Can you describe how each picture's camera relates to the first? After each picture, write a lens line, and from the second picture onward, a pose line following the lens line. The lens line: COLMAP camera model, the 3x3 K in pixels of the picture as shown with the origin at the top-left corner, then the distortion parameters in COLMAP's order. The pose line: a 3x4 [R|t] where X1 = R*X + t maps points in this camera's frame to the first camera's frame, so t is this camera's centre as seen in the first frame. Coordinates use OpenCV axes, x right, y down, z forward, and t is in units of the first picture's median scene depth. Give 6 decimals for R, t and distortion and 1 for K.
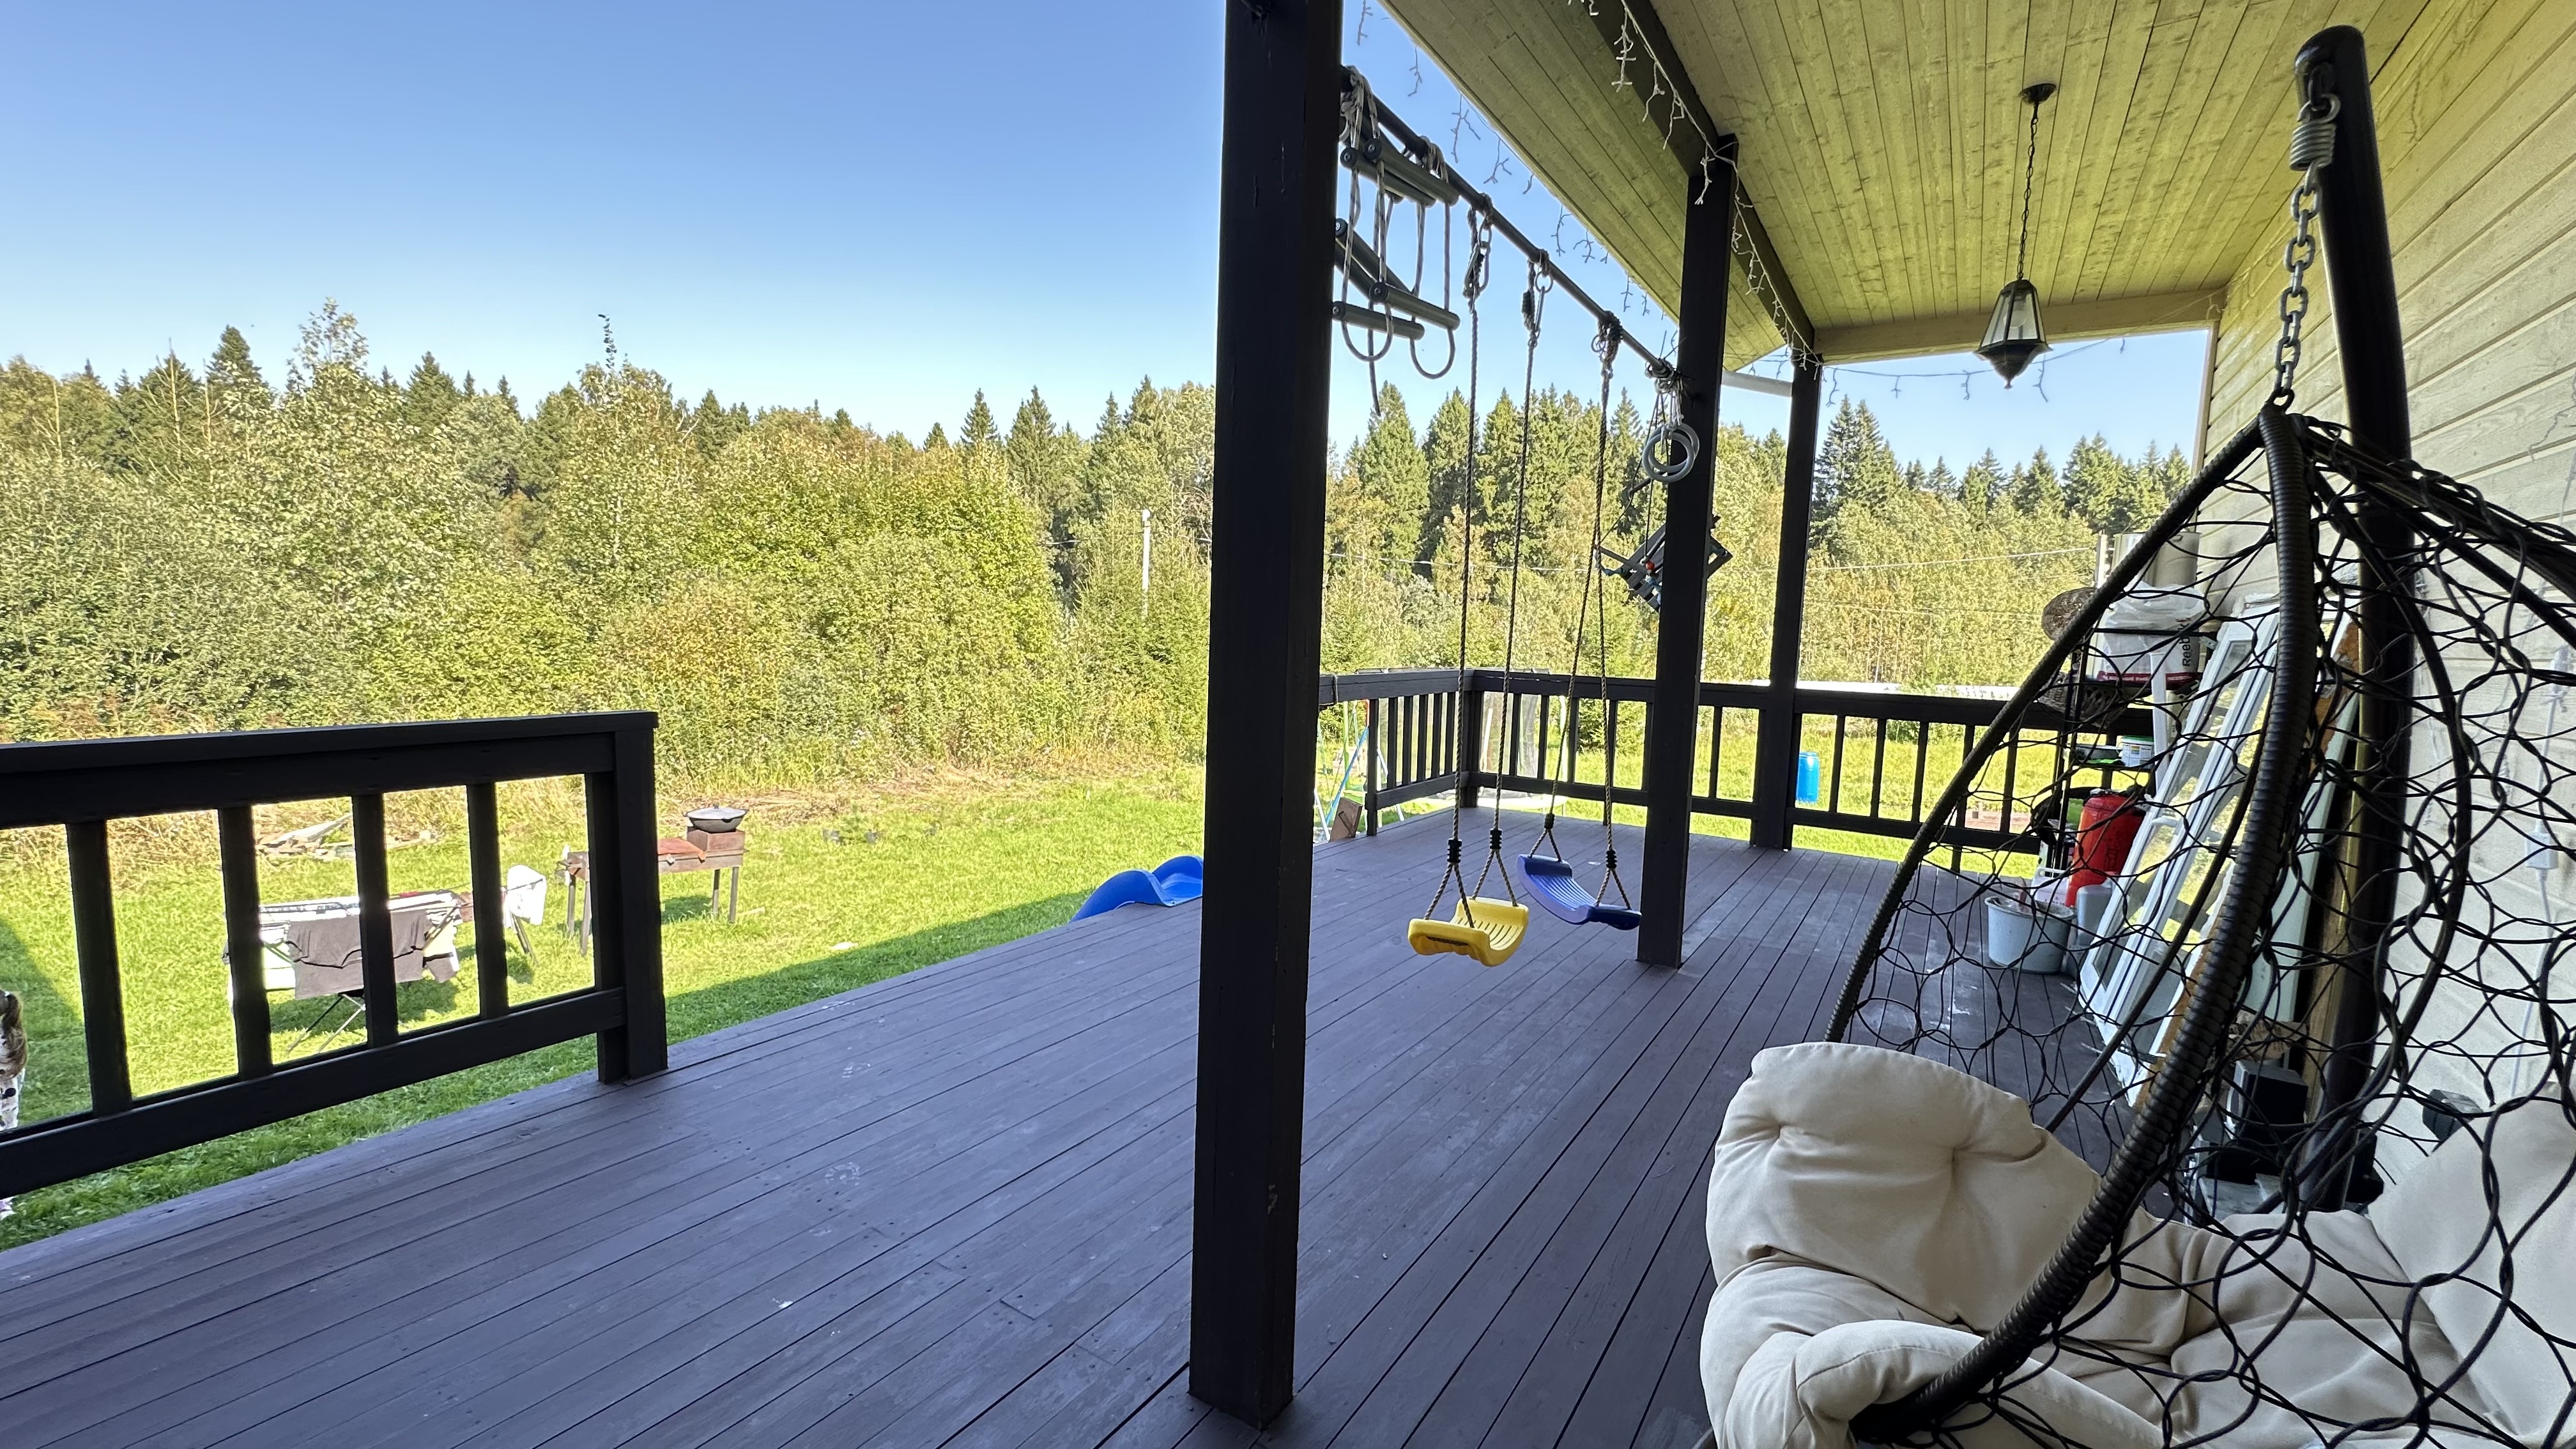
lens RADIAL K [[1025.6, 0, 1274.6], [0, 1025.6, 738.6], [0, 0, 1]] dist [0.002090, -0.000013]
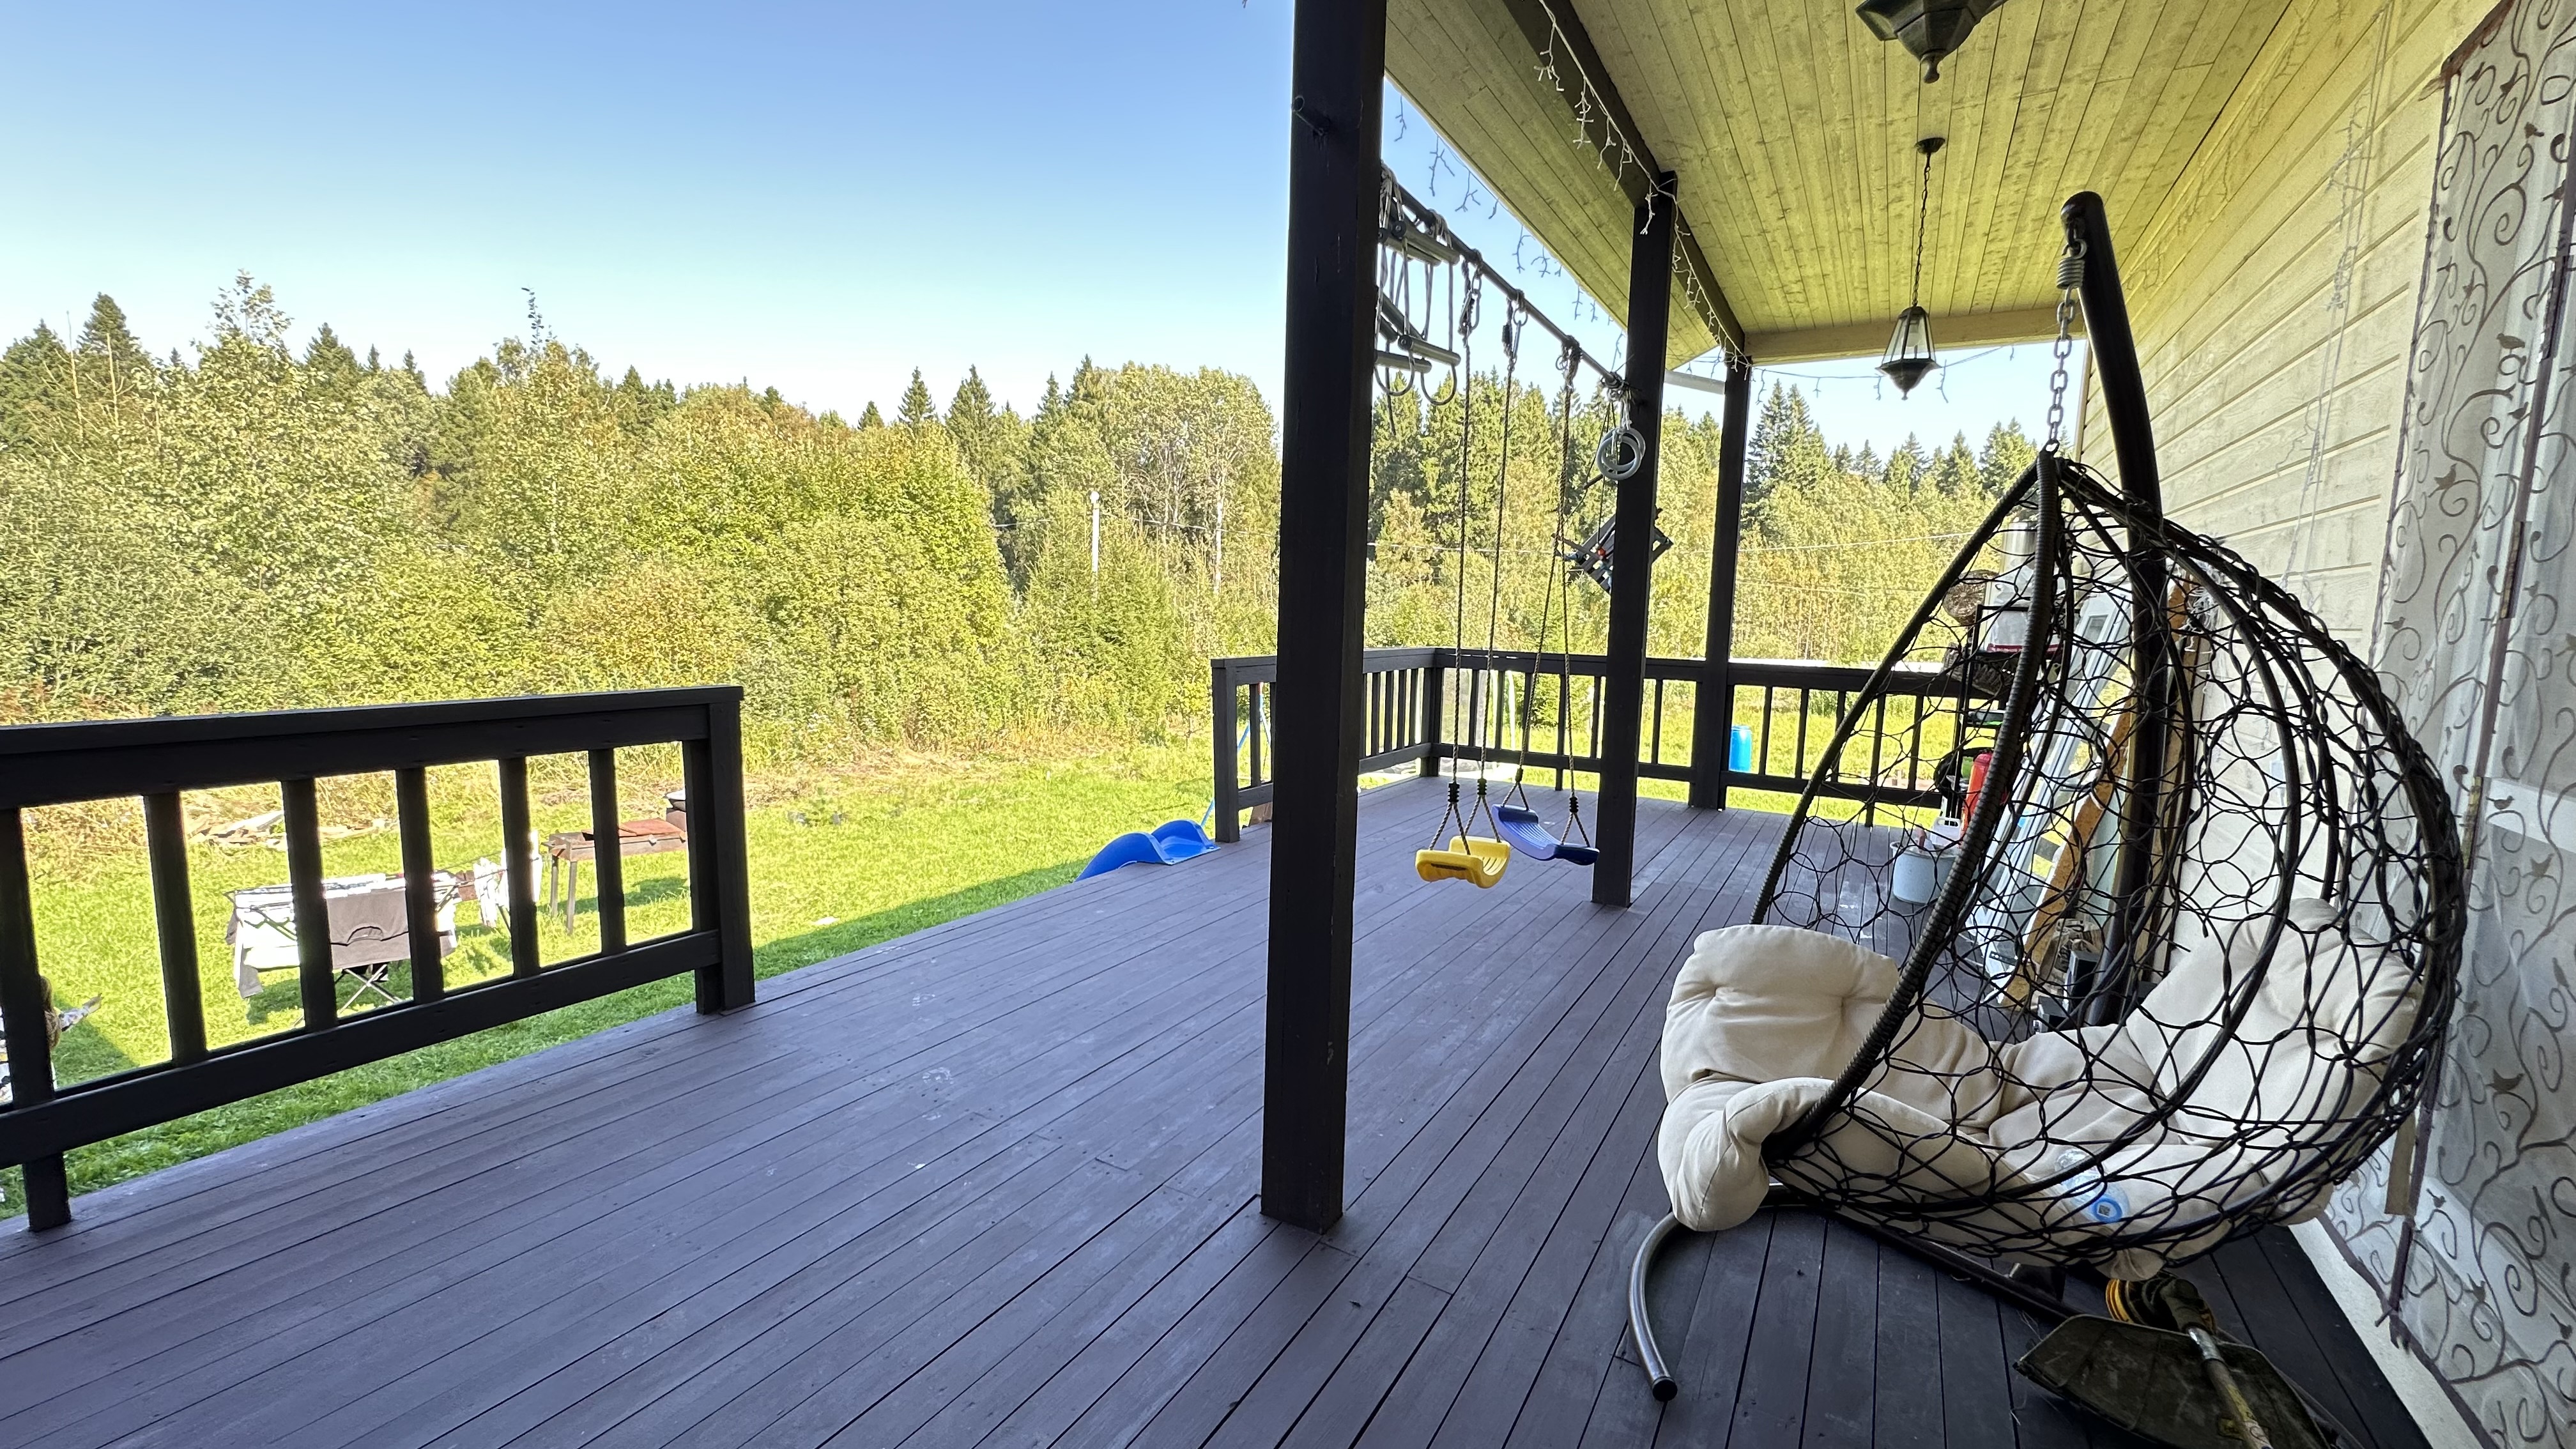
lens RADIAL K [[1025.6, 0, 1272.4], [0, 1025.6, 738.0], [0, 0, 1]] dist [0.002090, -0.000013]
pose [[0.998686, -0.010904, 0.050067, -0.062306], [0.010058, 0.999803, 0.017123, 0.014131], [-0.050244, -0.016597, 0.998599, -0.126893]]
